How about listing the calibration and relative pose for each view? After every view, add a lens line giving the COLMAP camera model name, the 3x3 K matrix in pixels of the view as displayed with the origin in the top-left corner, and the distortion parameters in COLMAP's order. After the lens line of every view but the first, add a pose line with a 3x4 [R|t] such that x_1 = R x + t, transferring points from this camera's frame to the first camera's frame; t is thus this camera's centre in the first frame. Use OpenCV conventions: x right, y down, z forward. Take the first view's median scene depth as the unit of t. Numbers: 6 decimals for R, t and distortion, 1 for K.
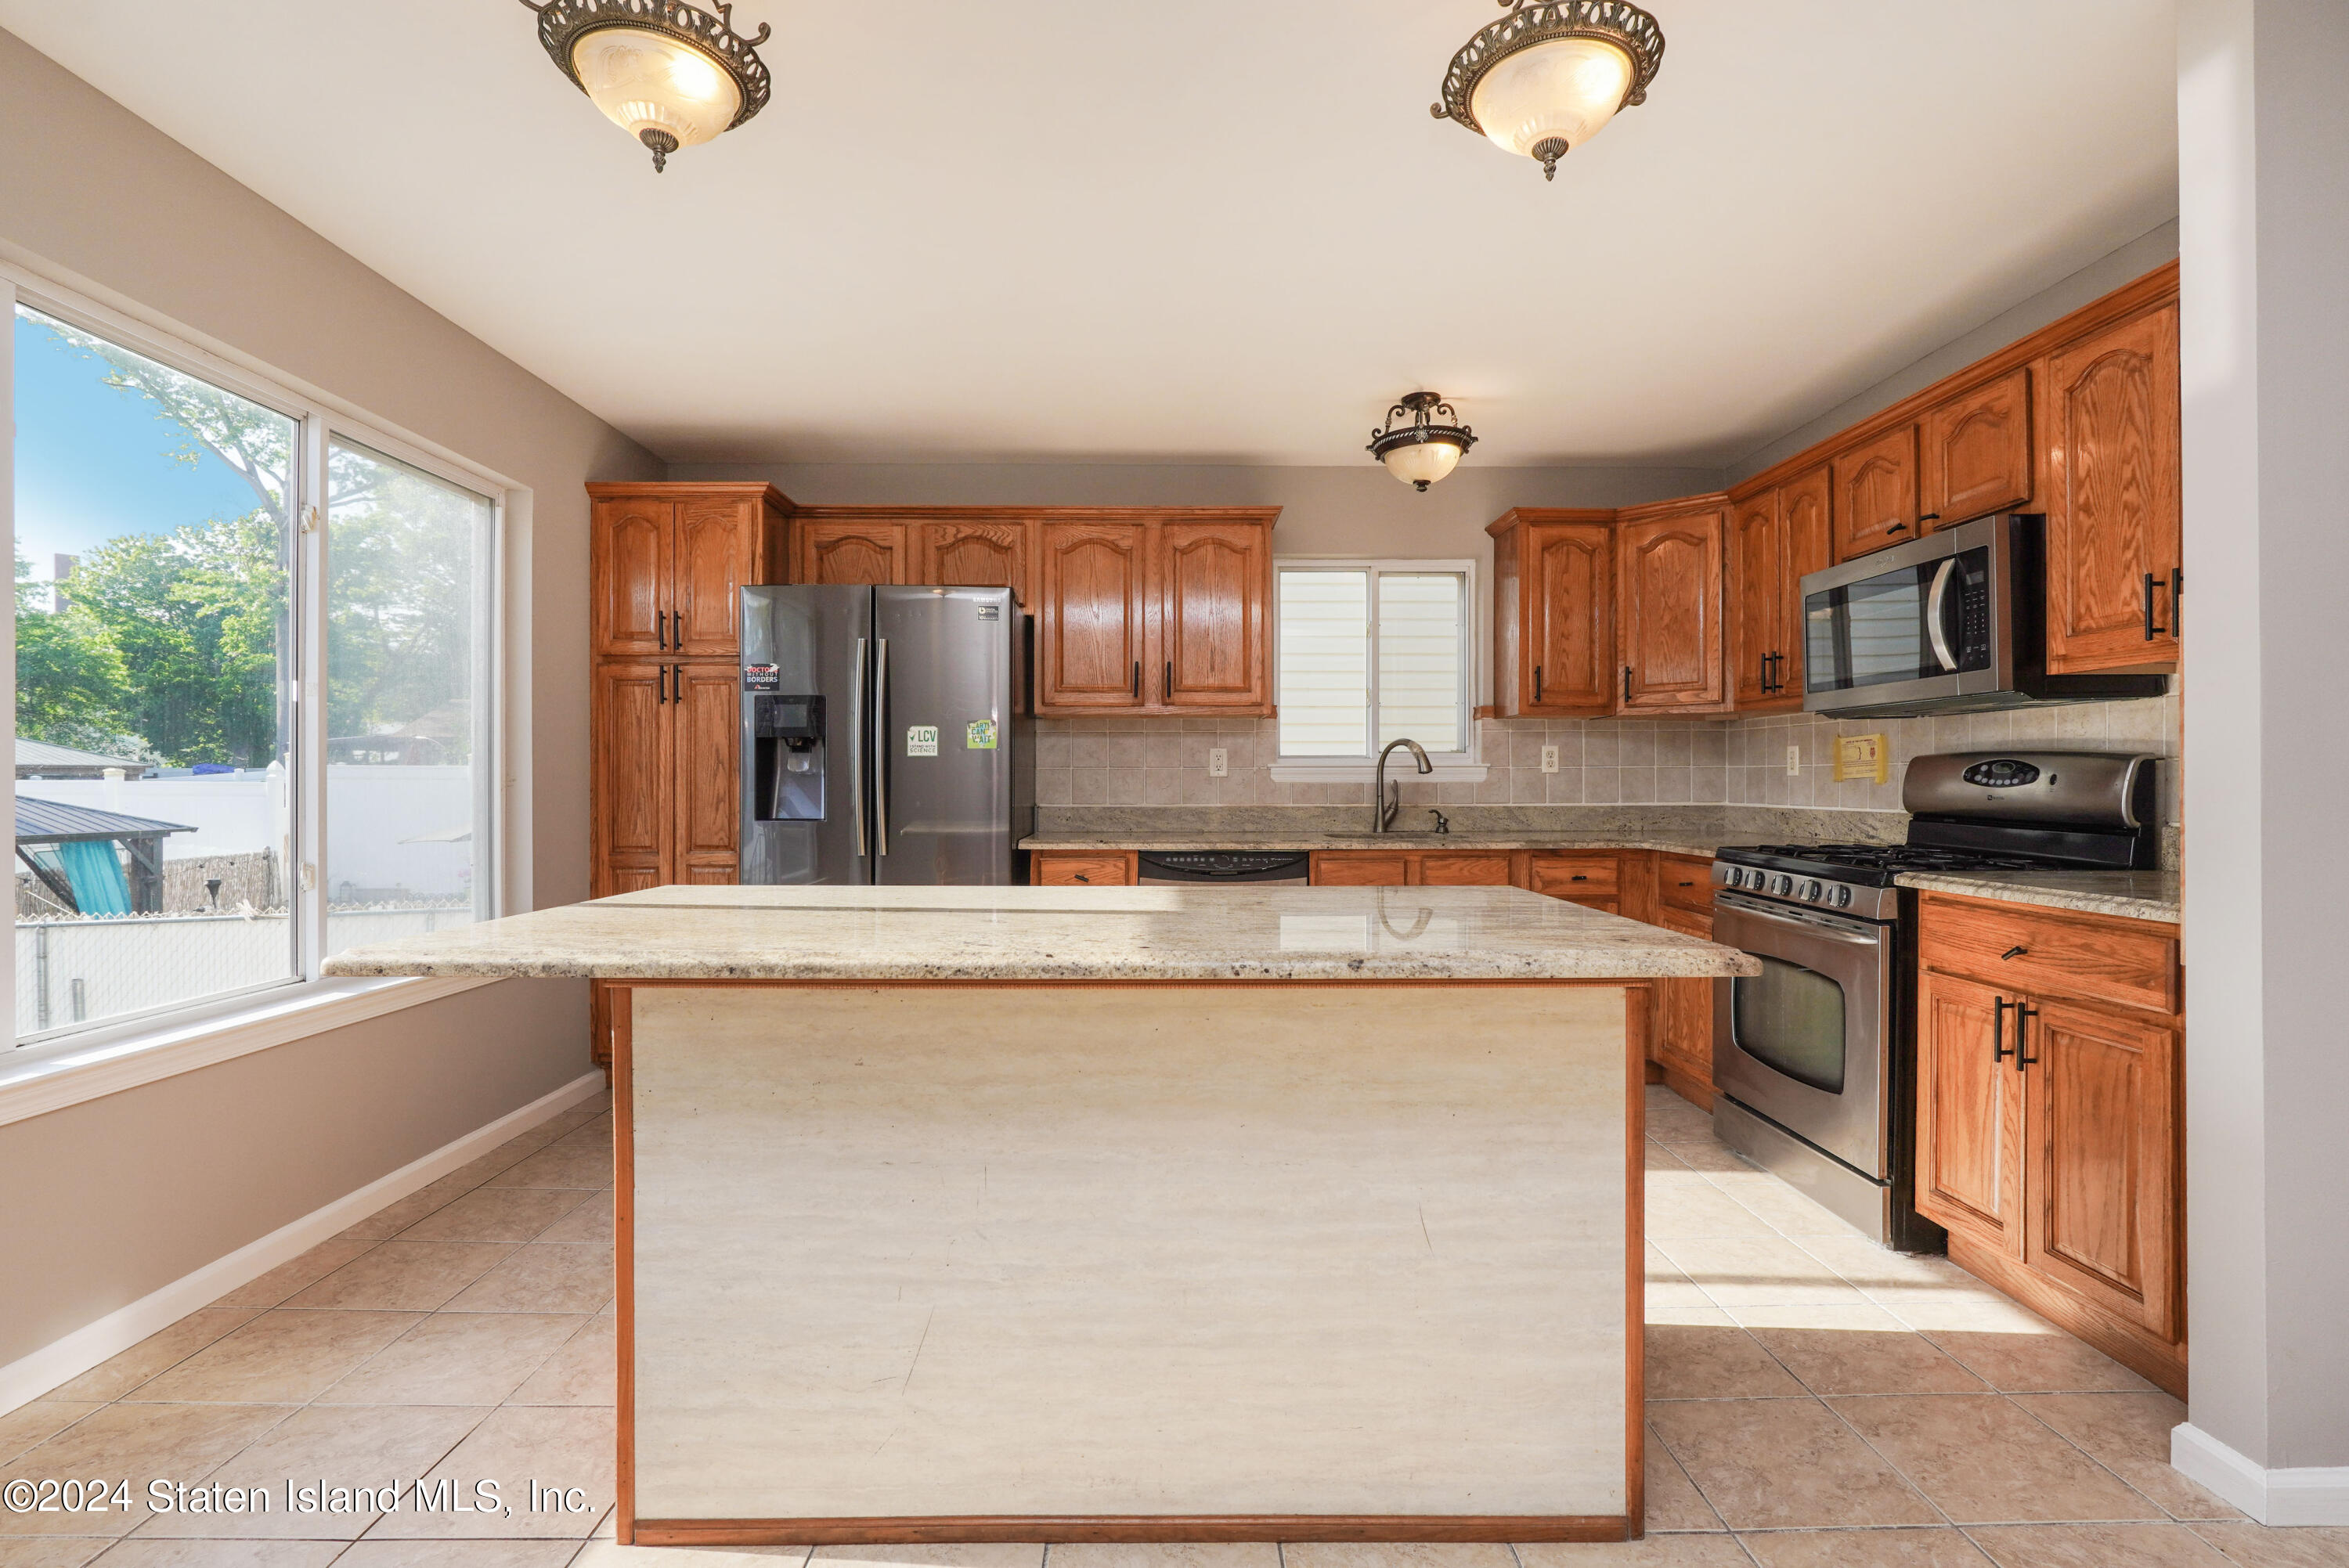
lens RADIAL K [[1081.7, 0, 1174.8], [0, 1081.7, 784.4], [0, 0, 1]] dist [-0.023642, 0.009754]
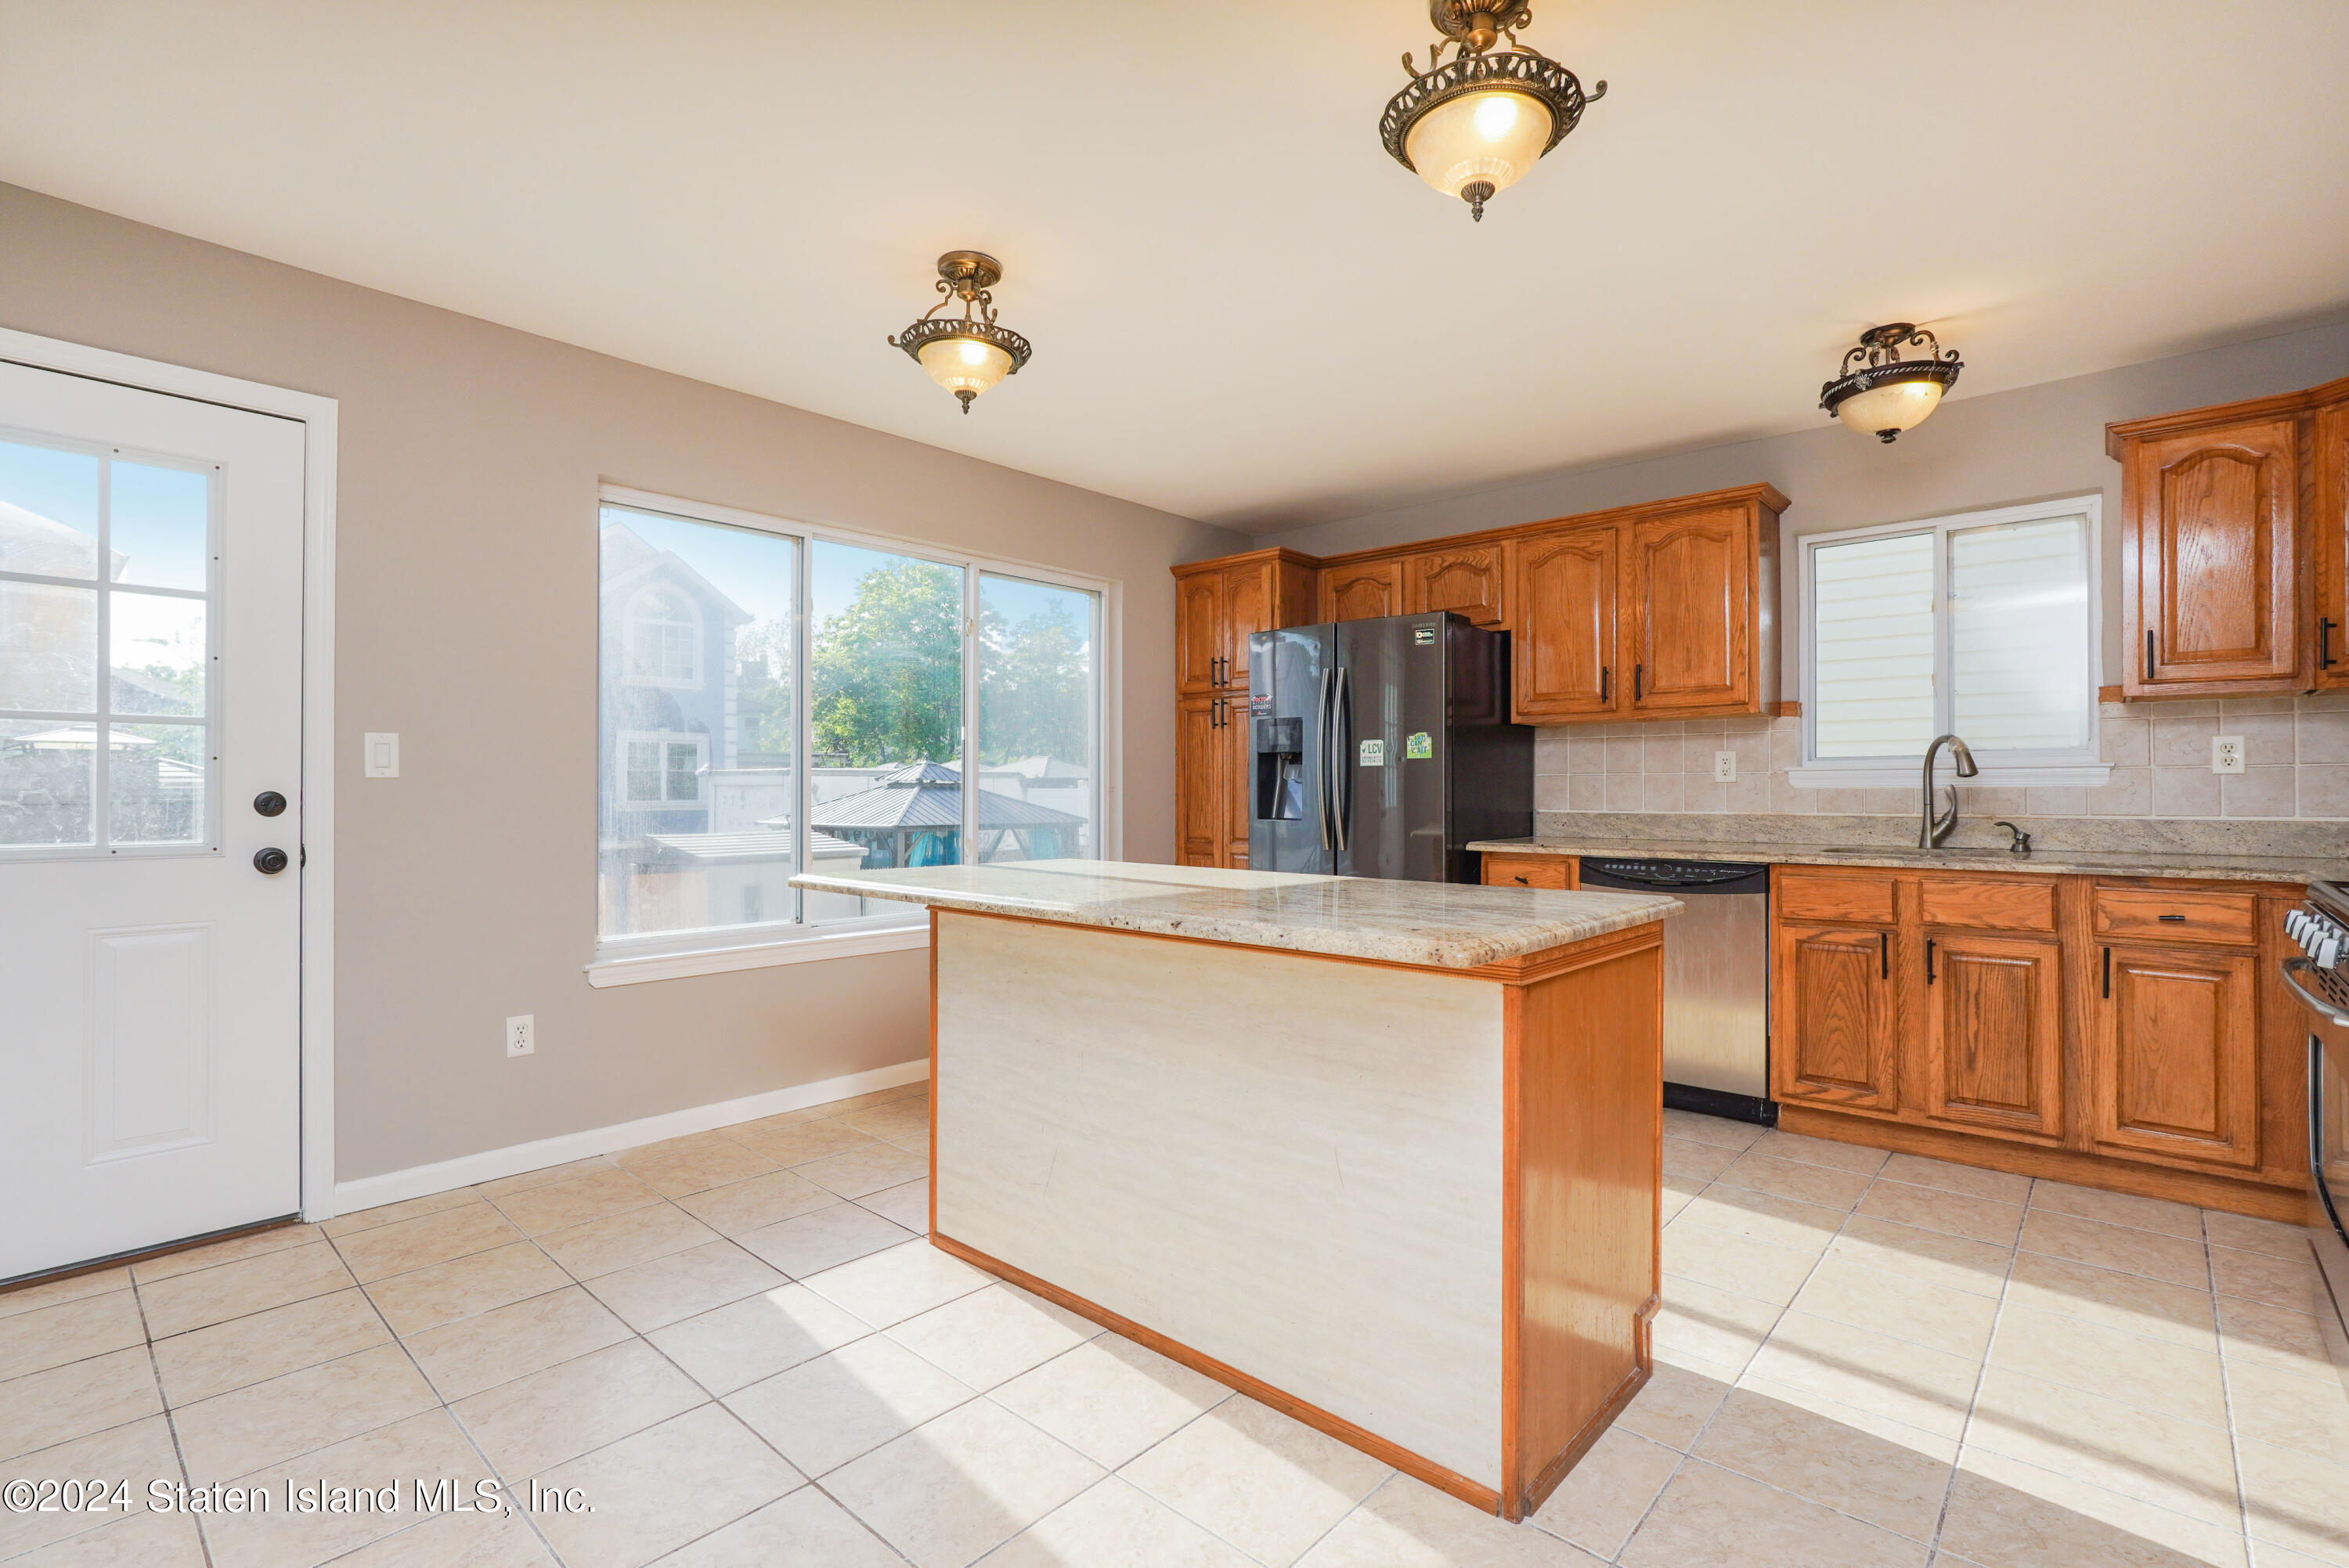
lens RADIAL K [[1081.7, 0, 1174.9], [0, 1081.7, 782.1], [0, 0, 1]] dist [-0.023642, 0.009754]
pose [[0.732044, -0.005682, -0.681234, 0.380066], [-0.000154, 0.999964, -0.008506, 0.000941], [0.681258, 0.006332, 0.732016, 0.008473]]
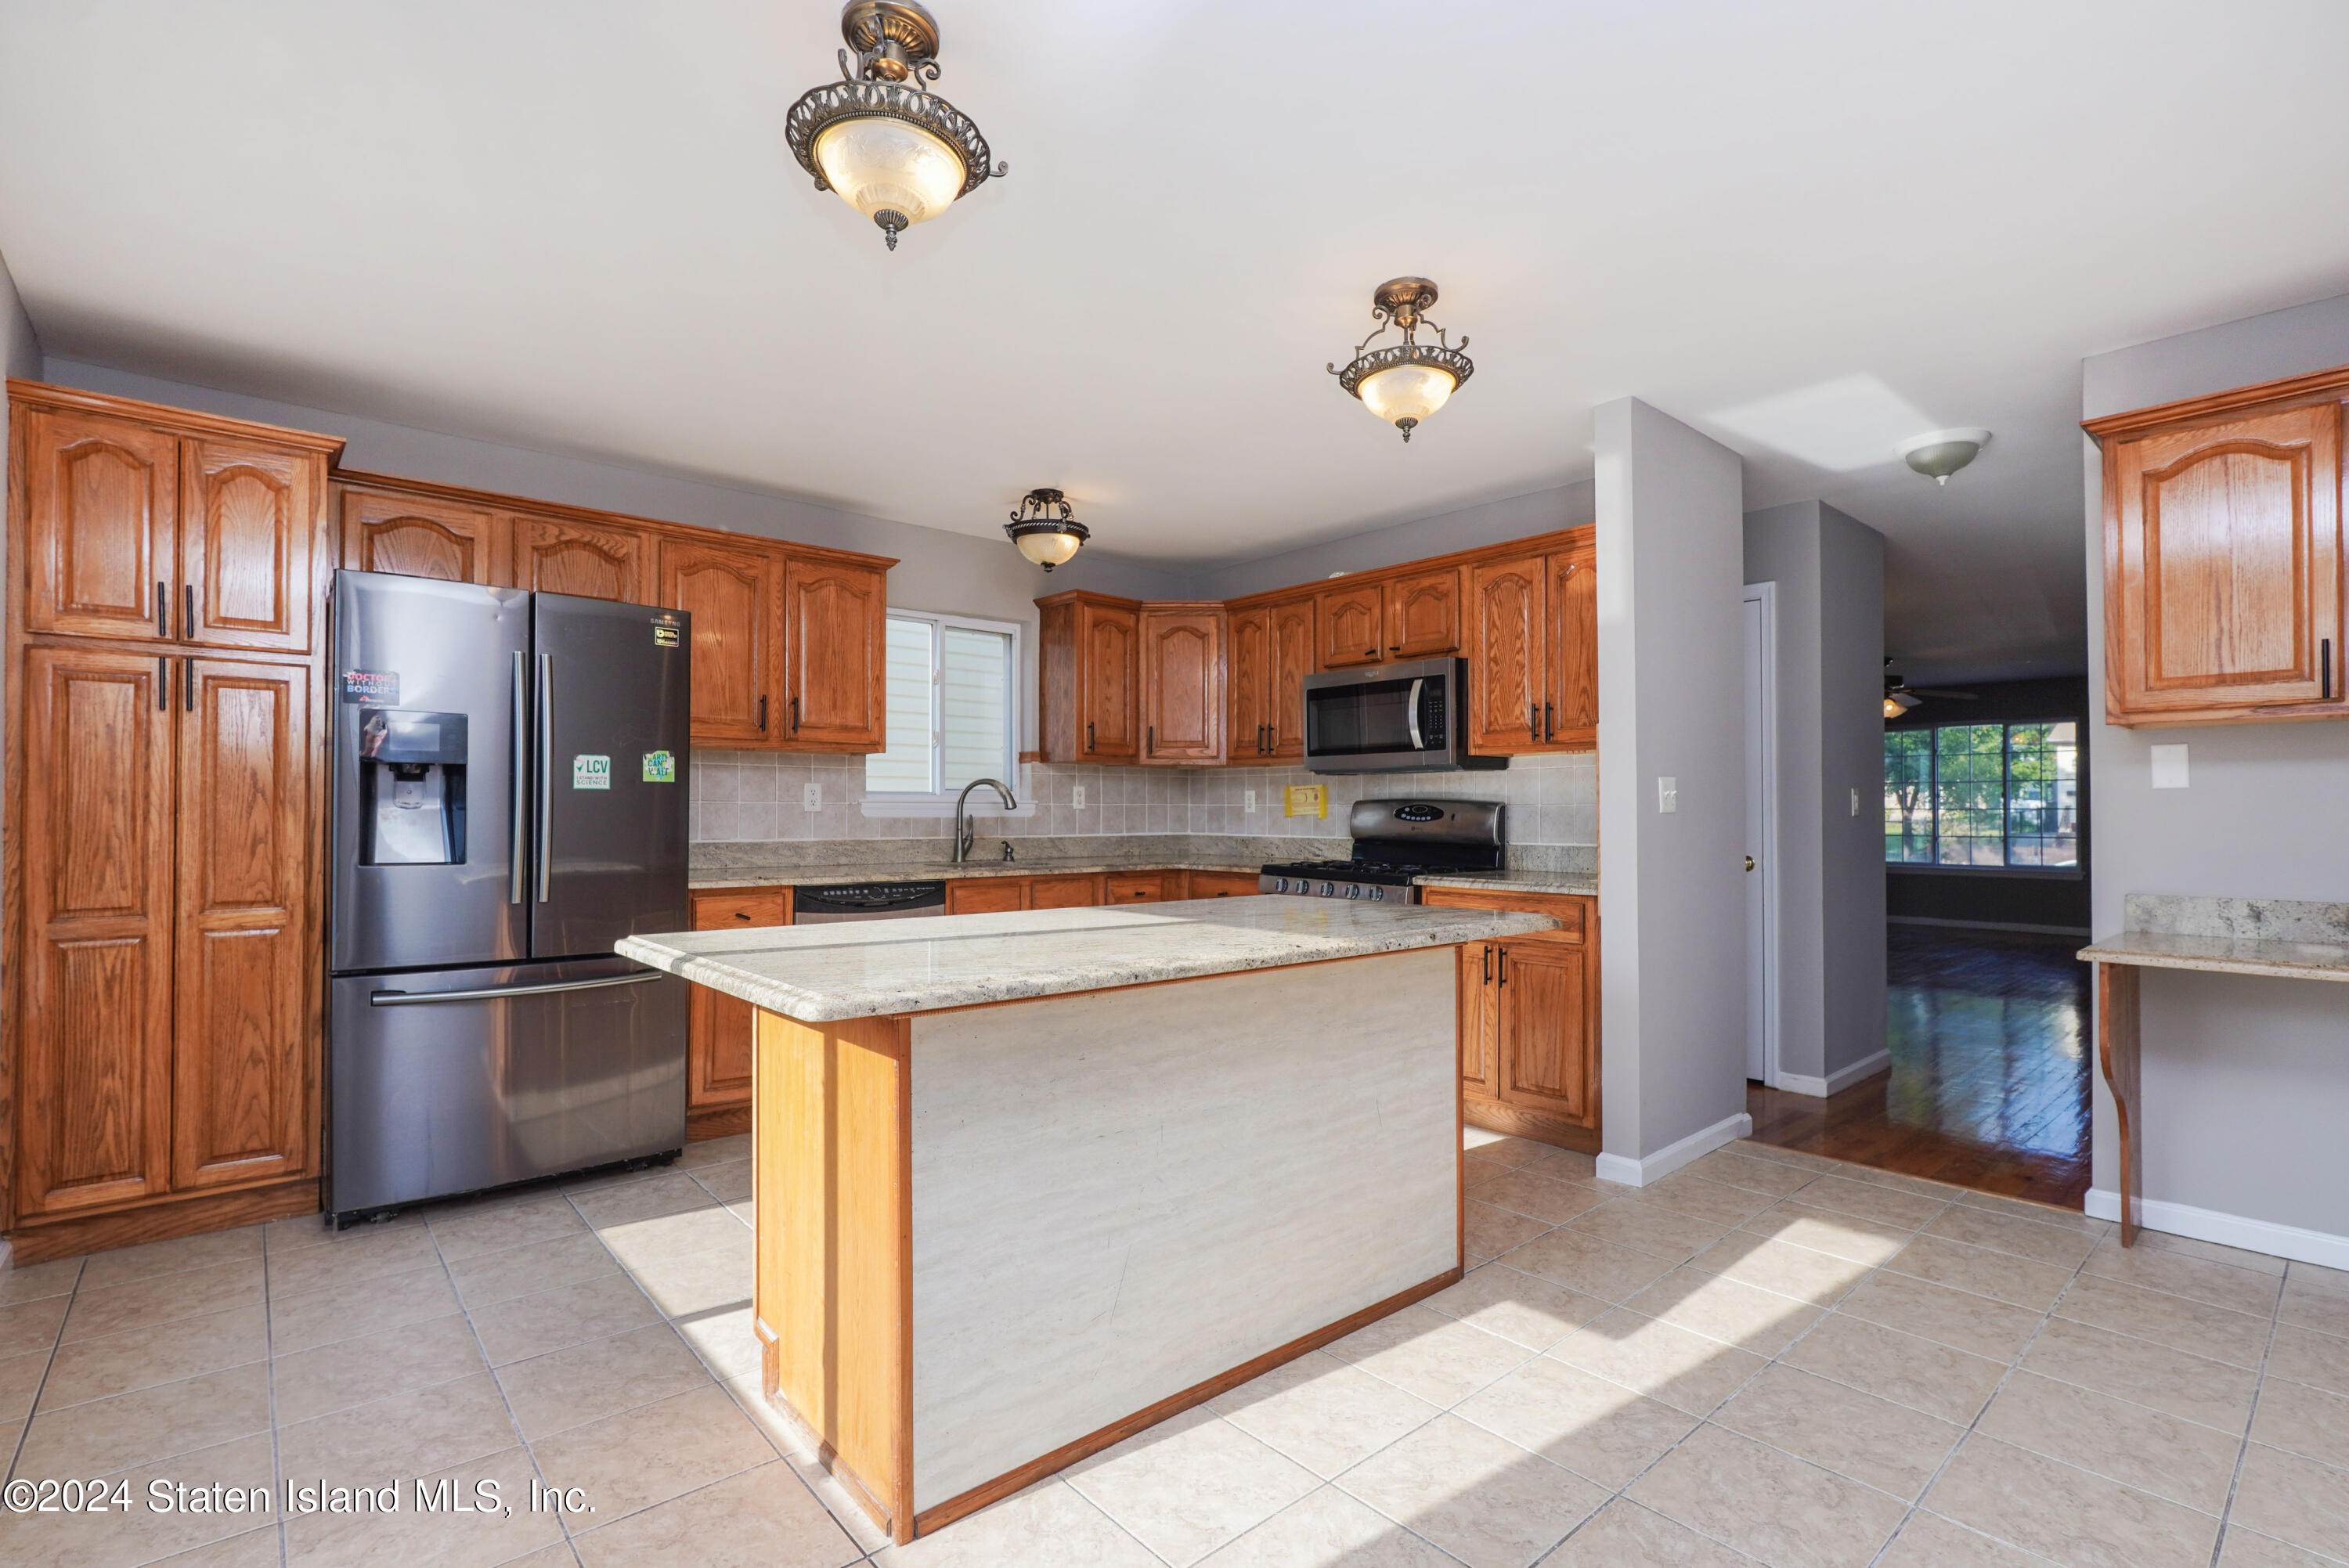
lens RADIAL K [[1081.7, 0, 1186.5], [0, 1081.7, 801.2], [0, 0, 1]] dist [-0.023642, 0.009754]
pose [[0.759893, 0.009550, 0.649978, -0.414817], [-0.002122, 0.999923, -0.012210, -0.005809], [-0.650044, 0.007899, 0.759855, 0.002022]]
